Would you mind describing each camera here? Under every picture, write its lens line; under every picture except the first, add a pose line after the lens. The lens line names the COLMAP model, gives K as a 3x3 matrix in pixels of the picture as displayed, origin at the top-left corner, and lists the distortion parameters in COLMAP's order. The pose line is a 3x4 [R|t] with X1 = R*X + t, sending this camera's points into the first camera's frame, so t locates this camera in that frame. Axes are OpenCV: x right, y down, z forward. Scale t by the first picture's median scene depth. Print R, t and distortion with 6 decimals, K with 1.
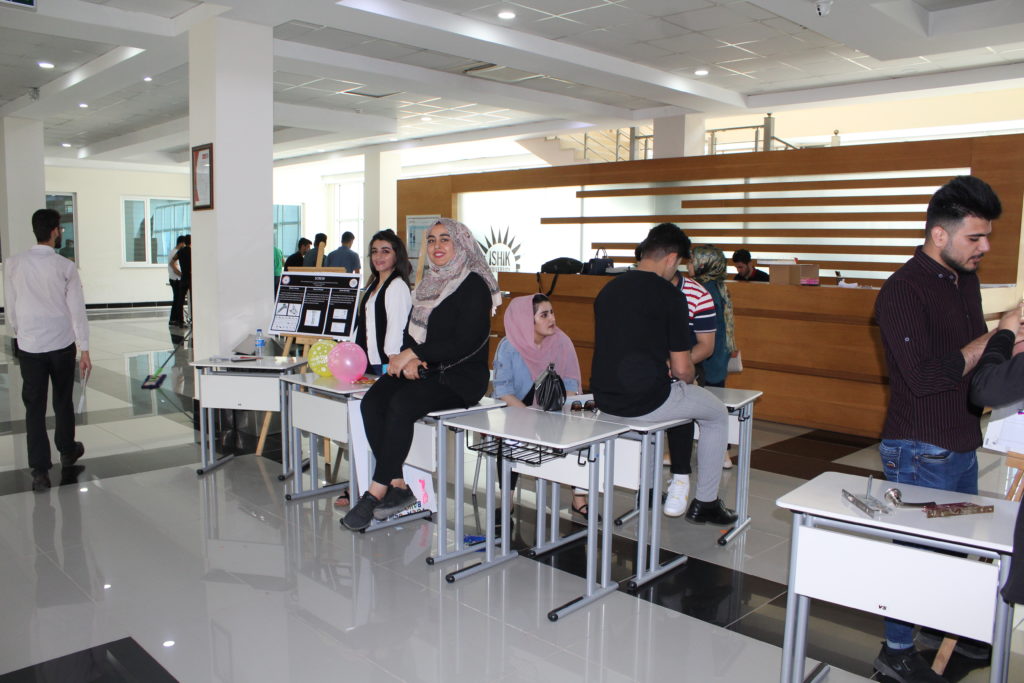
lens RADIAL K [[857.4, 0, 510.6], [0, 857.4, 339.7], [0, 0, 1]] dist [-0.120269, 0.104846]
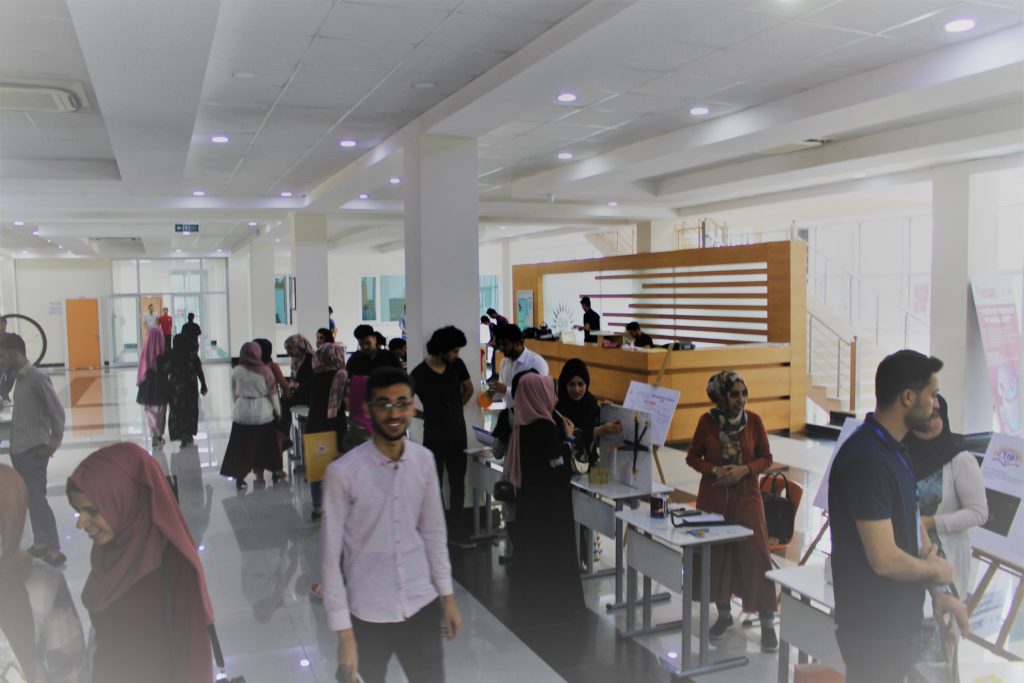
lens RADIAL K [[857.4, 0, 501.9], [0, 857.4, 341.0], [0, 0, 1]] dist [-0.120269, 0.104846]
pose [[0.921489, 0.017670, -0.388003, 0.529356], [-0.042191, 0.997607, -0.054772, 0.022340], [0.386107, 0.066842, 0.920029, -0.403152]]
